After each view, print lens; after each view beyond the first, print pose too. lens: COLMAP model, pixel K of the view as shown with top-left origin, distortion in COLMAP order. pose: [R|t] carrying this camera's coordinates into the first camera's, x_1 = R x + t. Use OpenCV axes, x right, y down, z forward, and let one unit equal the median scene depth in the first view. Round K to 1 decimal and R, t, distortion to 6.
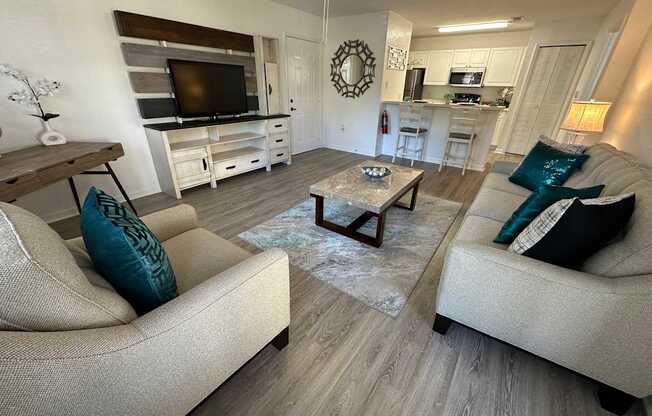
lens RADIAL K [[260.7, 0, 325.0], [0, 260.7, 209.7], [0, 0, 1]] dist [-0.004801, 0.000027]
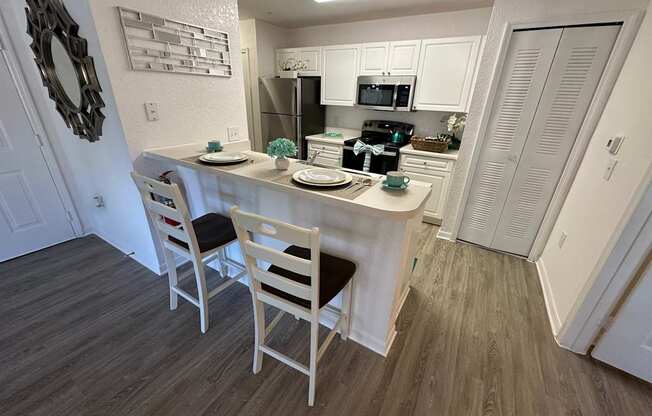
lens RADIAL K [[260.7, 0, 325.0], [0, 260.7, 209.7], [0, 0, 1]] dist [-0.004801, 0.000027]
pose [[0.995929, -0.022518, 0.087288, 0.384181], [0.025632, 0.999068, -0.034722, -0.261973], [-0.086425, 0.036818, 0.995578, 0.497901]]
